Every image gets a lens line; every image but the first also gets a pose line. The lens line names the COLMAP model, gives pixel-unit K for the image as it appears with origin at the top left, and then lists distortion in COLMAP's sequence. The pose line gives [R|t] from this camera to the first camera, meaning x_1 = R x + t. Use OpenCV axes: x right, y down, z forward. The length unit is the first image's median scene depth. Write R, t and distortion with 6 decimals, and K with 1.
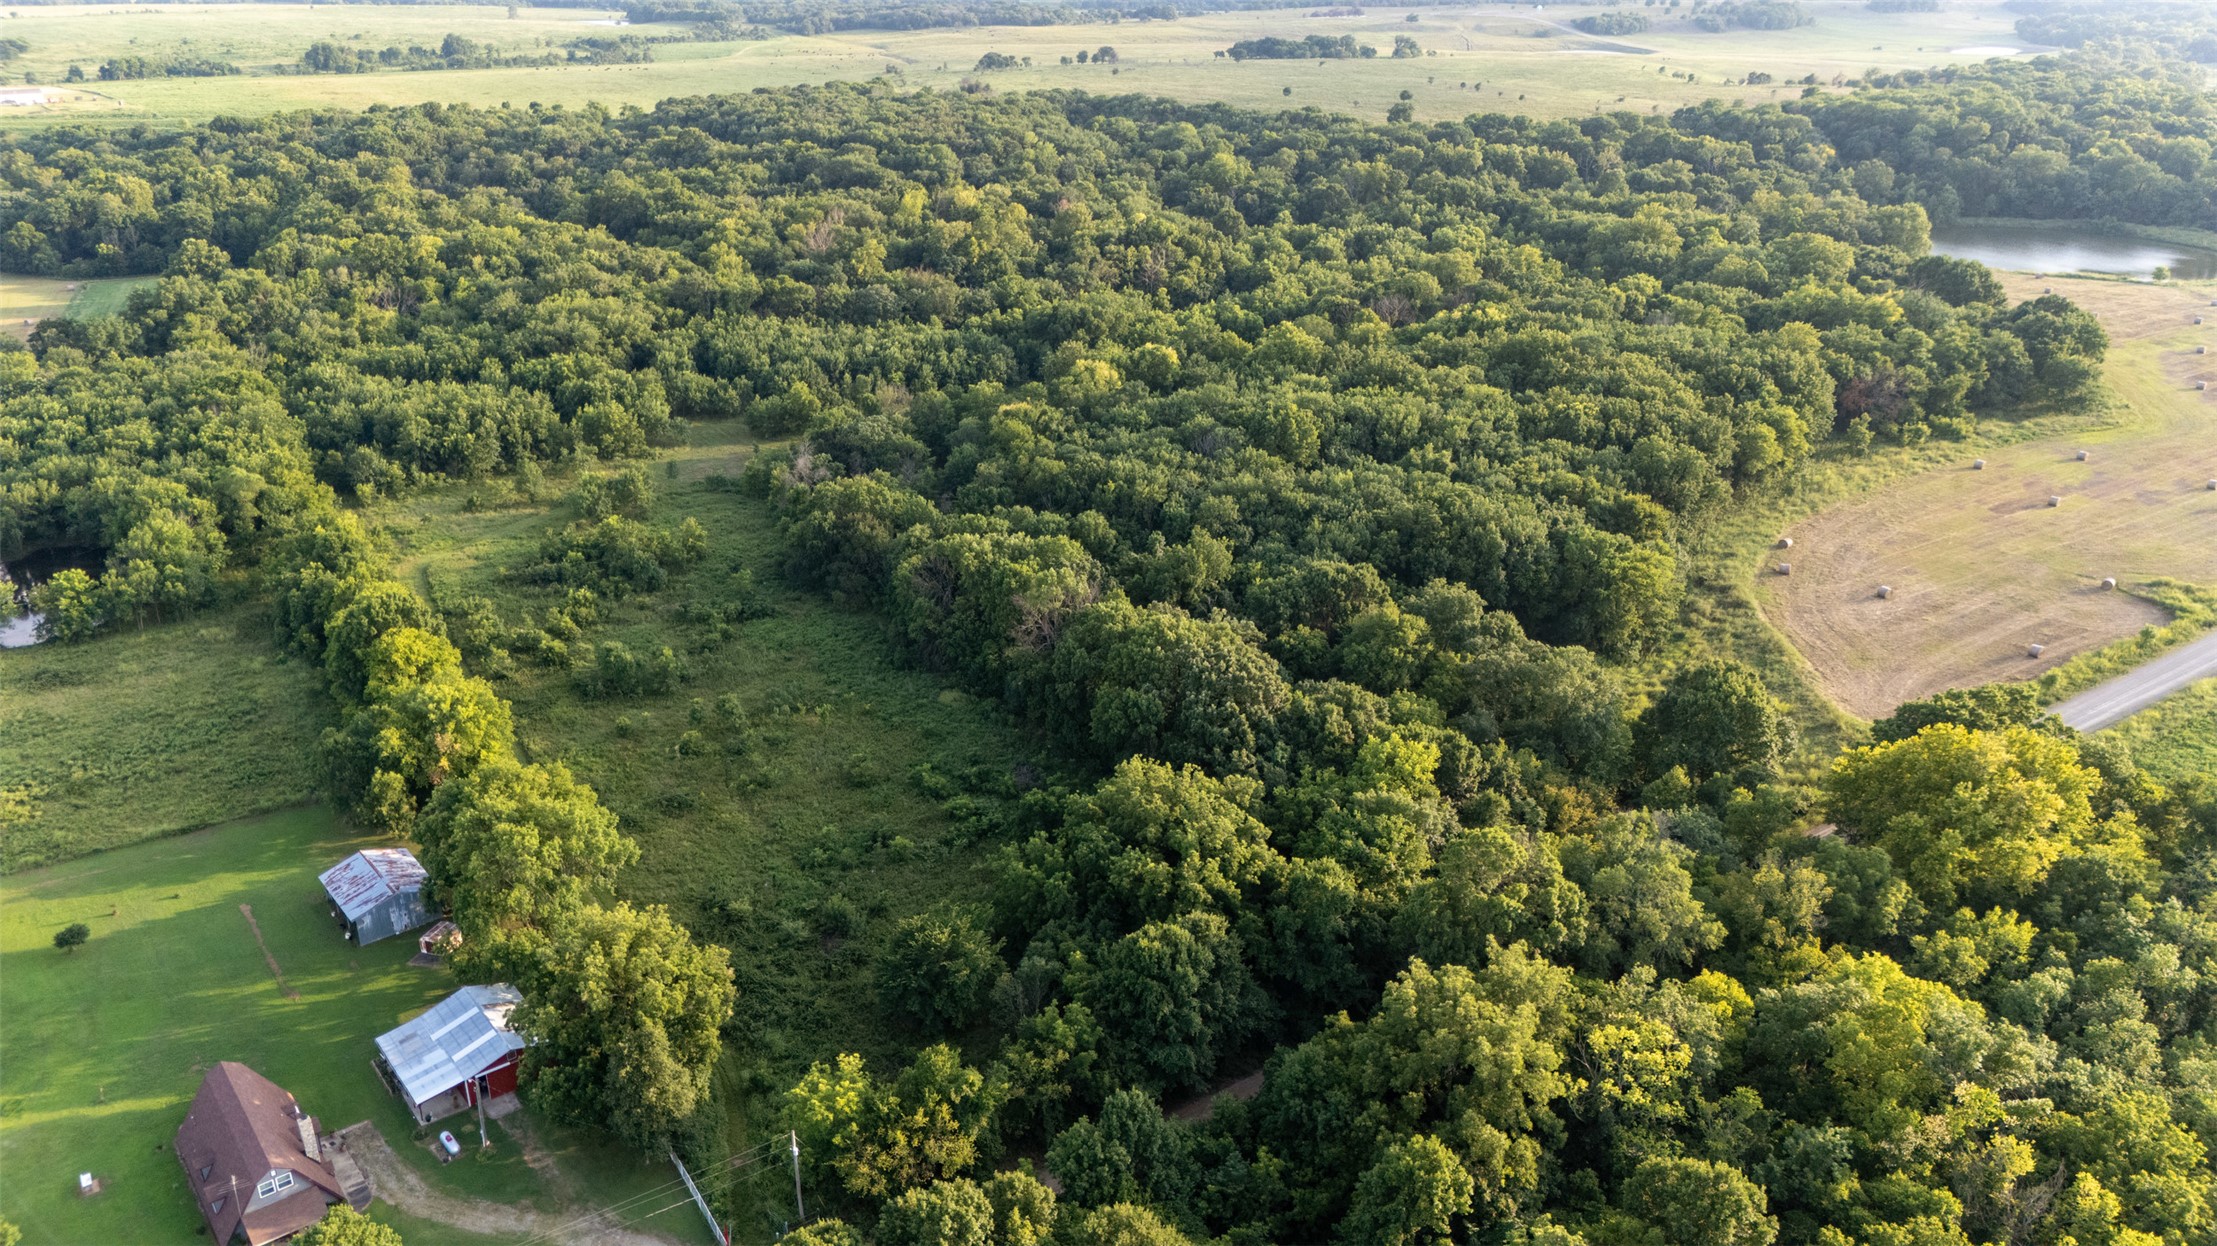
lens RADIAL K [[1652.9, 0, 1091.5], [0, 1652.9, 662.6], [0, 0, 1]] dist [0.074468, -0.085728]
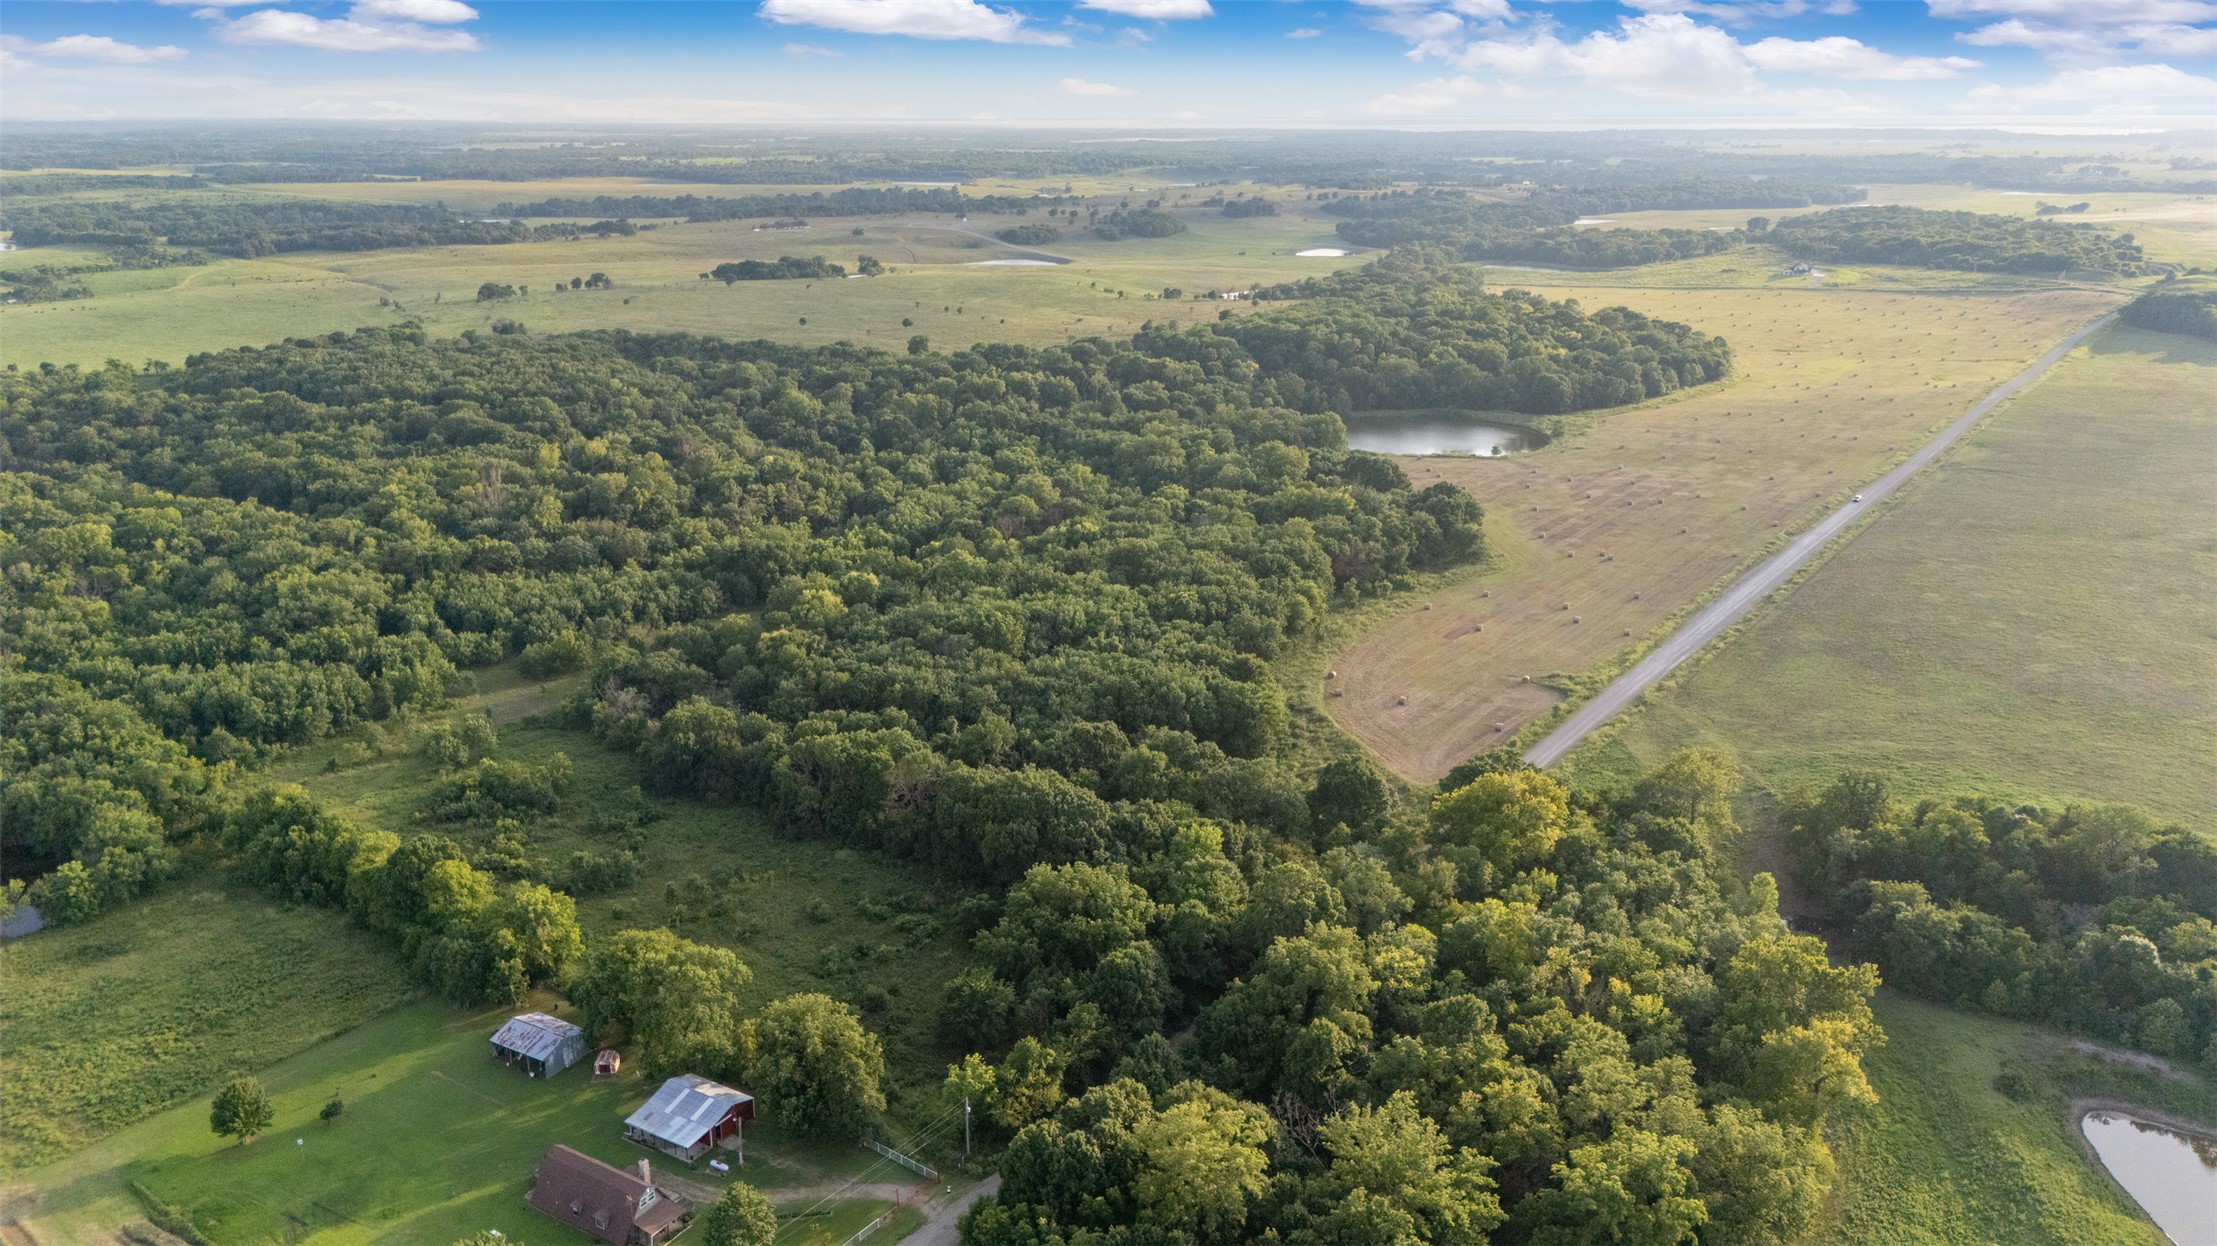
lens RADIAL K [[1657.8, 0, 1108.5], [0, 1657.8, 623.0], [0, 0, 1]] dist [0.108458, -0.149683]
pose [[0.936994, -0.100471, 0.334586, -0.217408], [0.139228, 0.985800, -0.093880, -0.005217], [-0.320403, 0.134549, 0.937677, -0.270633]]
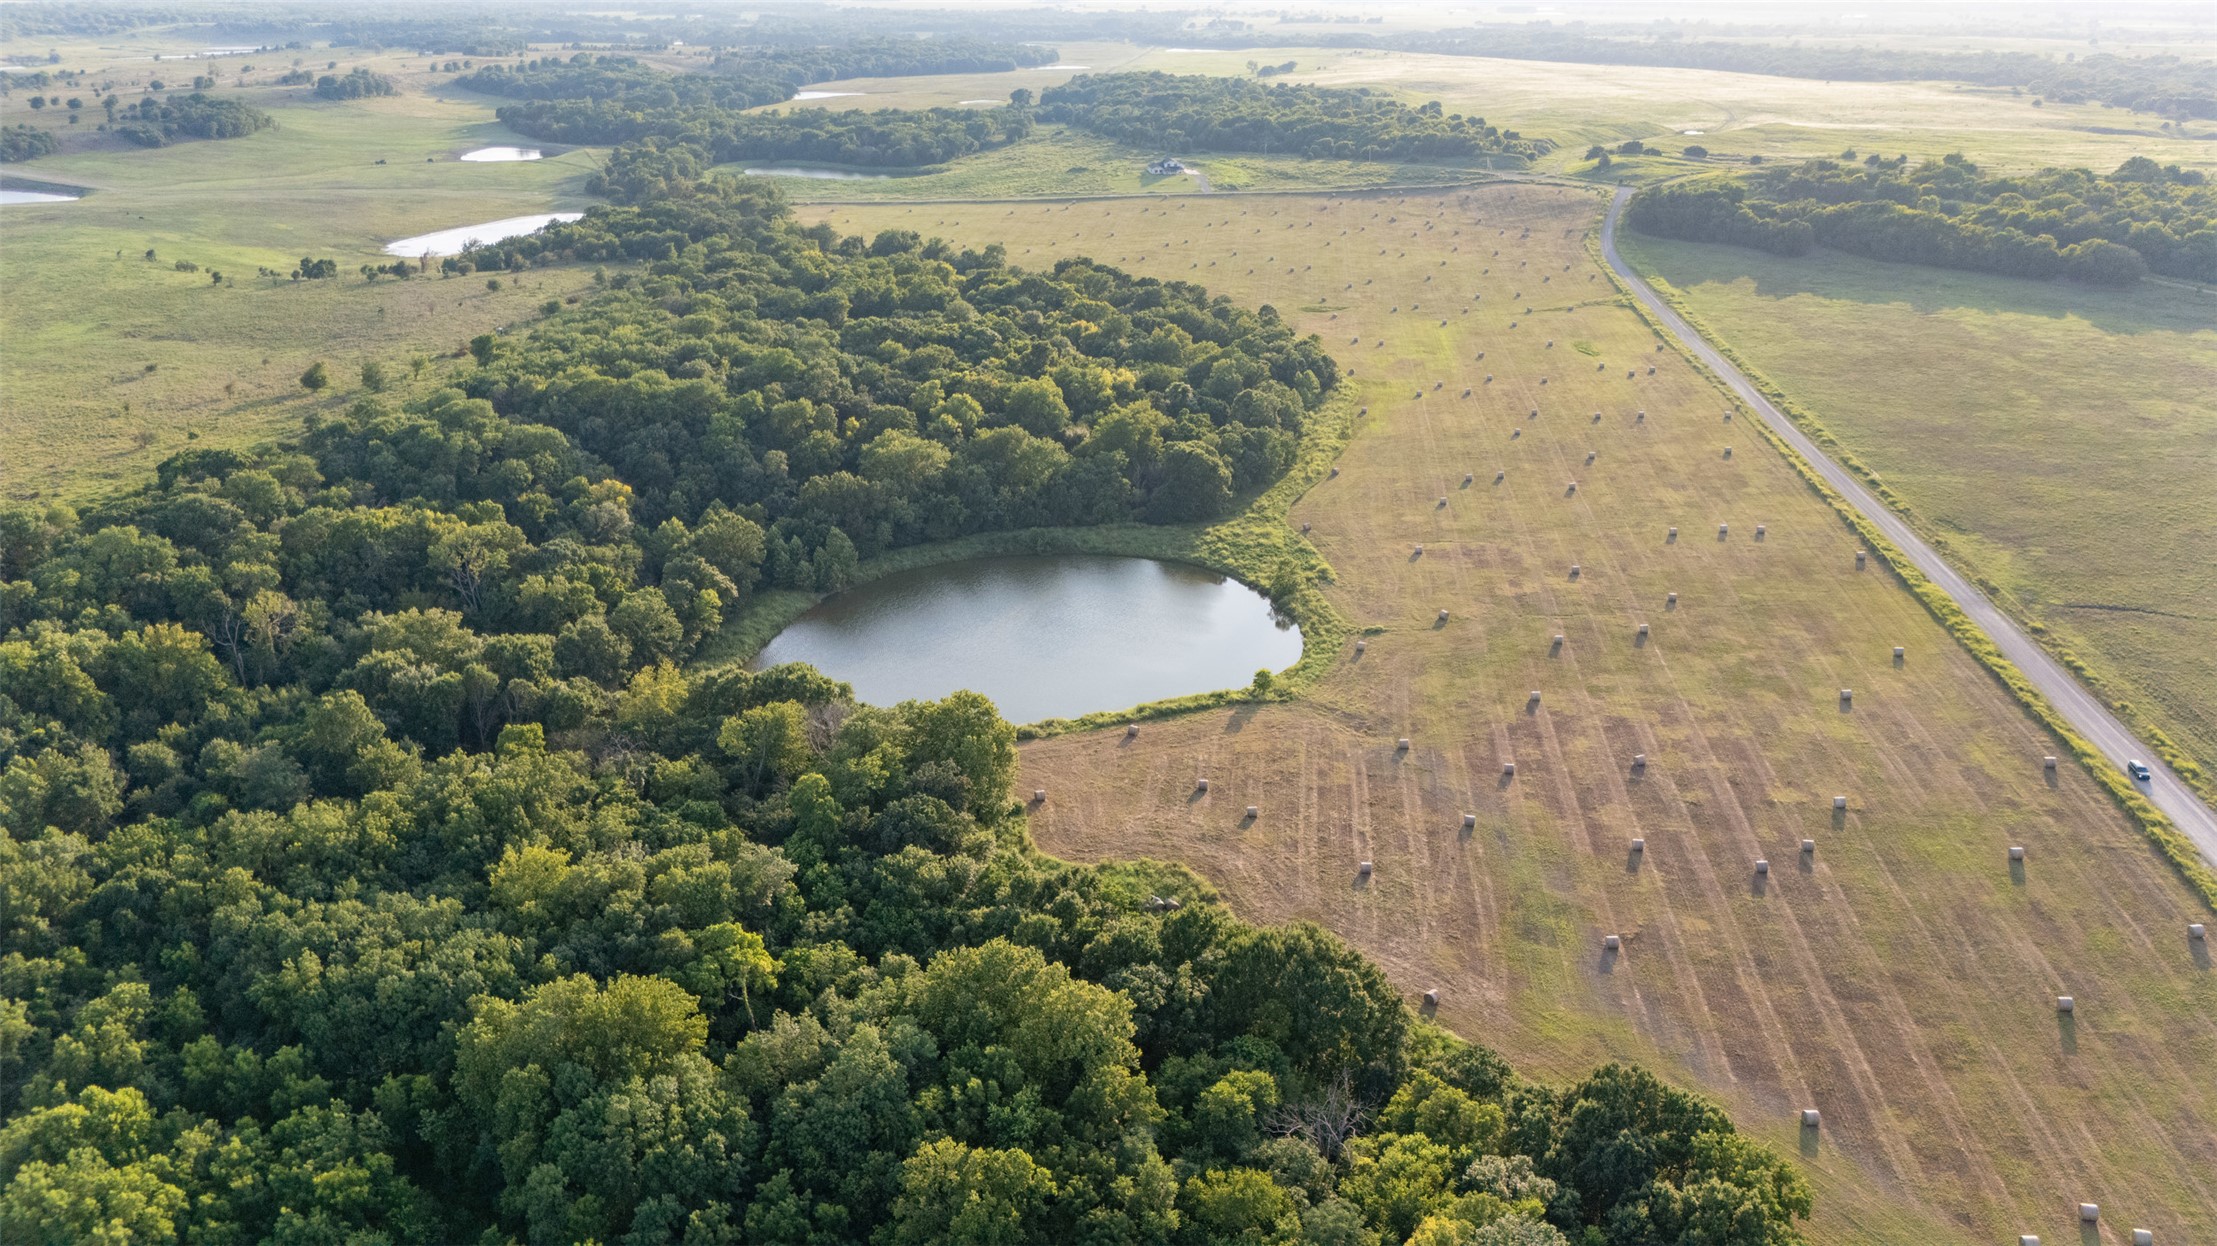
lens RADIAL K [[1648.2, 0, 1100.3], [0, 1648.2, 674.4], [0, 0, 1]] dist [0.047390, -0.037688]
pose [[0.648964, -0.296003, 0.700876, 0.210479], [0.301711, 0.945807, 0.120081, -0.484147], [-0.698438, 0.133534, 0.703102, 0.863850]]
